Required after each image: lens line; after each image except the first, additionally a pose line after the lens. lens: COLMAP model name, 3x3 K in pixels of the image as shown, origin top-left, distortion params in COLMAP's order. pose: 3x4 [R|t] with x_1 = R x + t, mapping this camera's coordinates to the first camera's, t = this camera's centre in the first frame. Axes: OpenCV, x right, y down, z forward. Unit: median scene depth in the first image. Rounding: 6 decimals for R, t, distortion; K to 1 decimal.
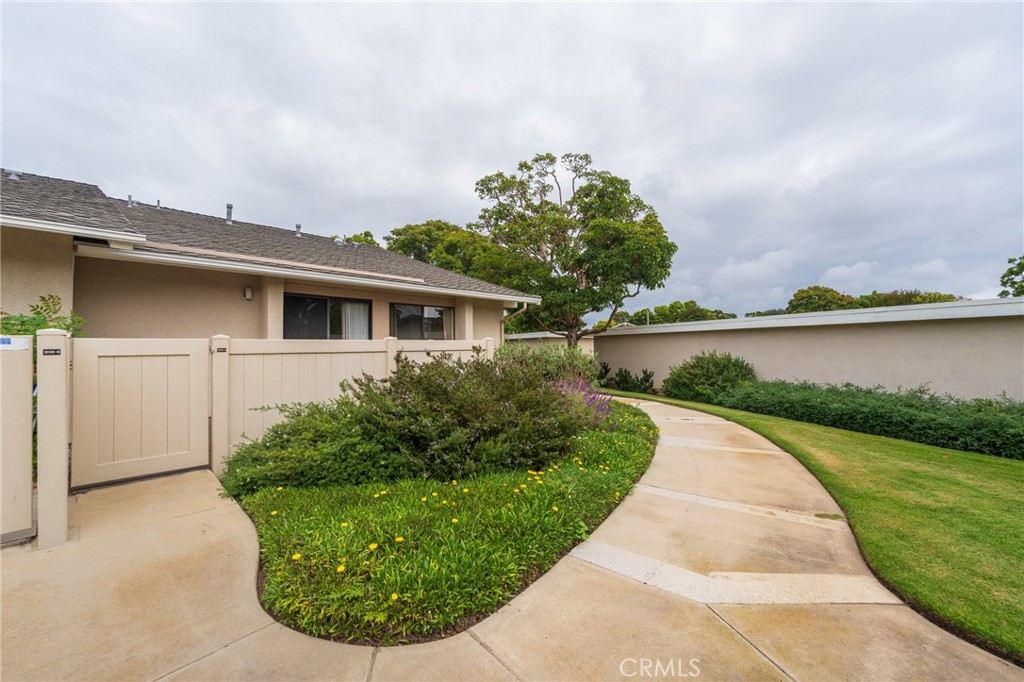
lens RADIAL K [[409.4, 0, 511.8], [0, 409.4, 338.0], [0, 0, 1]] dist [-0.000834, -0.000384]
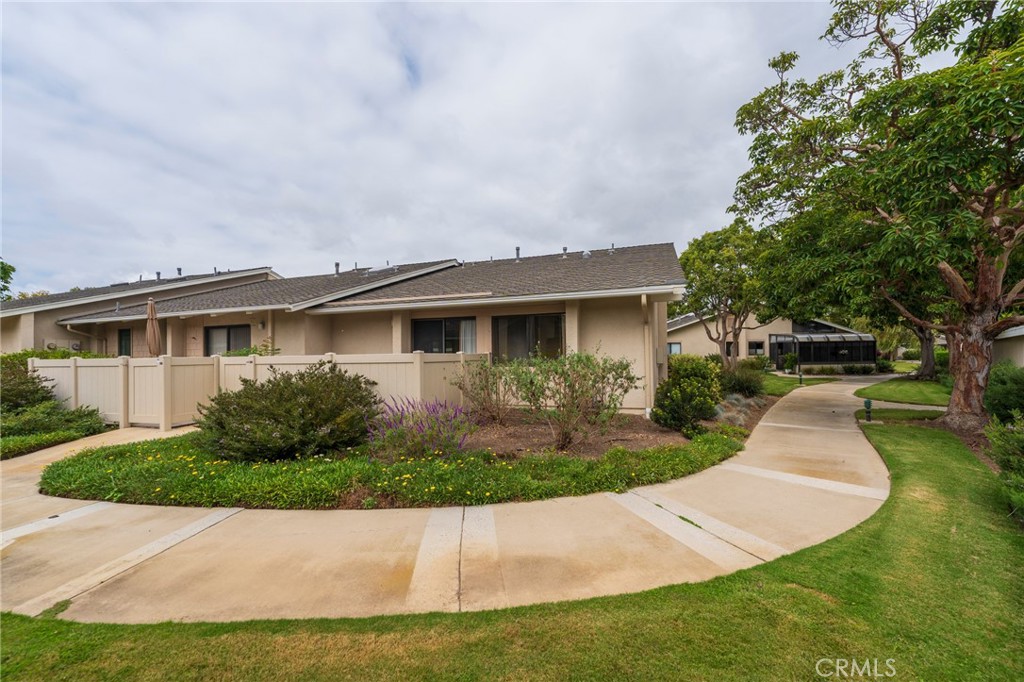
lens RADIAL K [[421.1, 0, 501.7], [0, 421.1, 348.0], [0, 0, 1]] dist [-0.000901, -0.000217]
pose [[0.391618, -0.018132, -0.919949, 0.457171], [0.028784, 0.999558, -0.007448, 0.002713], [0.919677, -0.023563, 0.391967, 0.373890]]
